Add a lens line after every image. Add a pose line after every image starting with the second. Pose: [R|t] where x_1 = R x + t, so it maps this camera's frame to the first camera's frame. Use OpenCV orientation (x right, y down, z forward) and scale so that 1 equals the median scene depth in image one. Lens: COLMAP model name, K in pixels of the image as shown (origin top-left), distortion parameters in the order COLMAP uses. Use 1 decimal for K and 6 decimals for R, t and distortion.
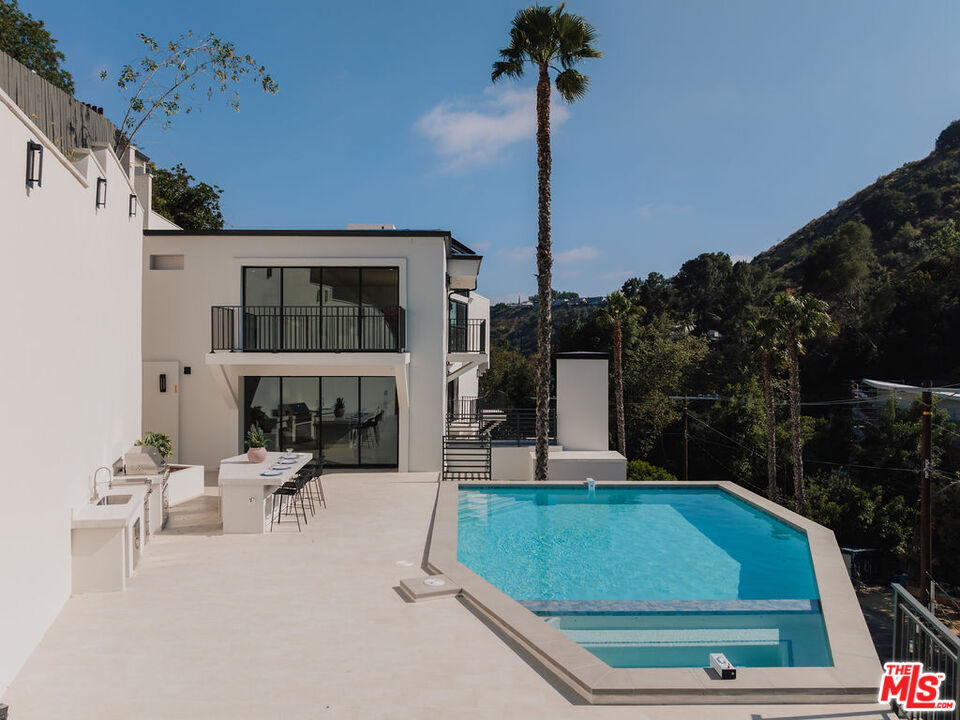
lens RADIAL K [[743.1, 0, 474.1], [0, 743.1, 359.9], [0, 0, 1]] dist [-0.026550, 0.005799]
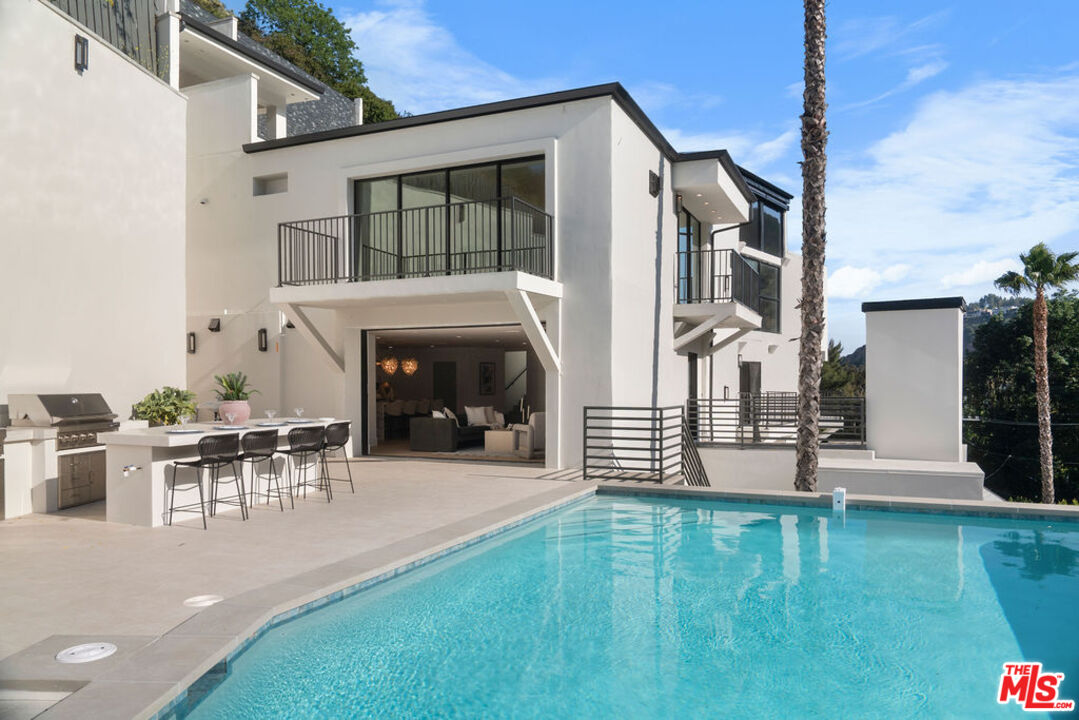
lens RADIAL K [[764.0, 0, 544.6], [0, 764.0, 386.7], [0, 0, 1]] dist [-0.003319, -0.002395]
pose [[0.904928, -0.004024, -0.425545, 0.042380], [0.002614, 0.999989, -0.003898, 0.019194], [0.425556, 0.002415, 0.904929, 0.090912]]
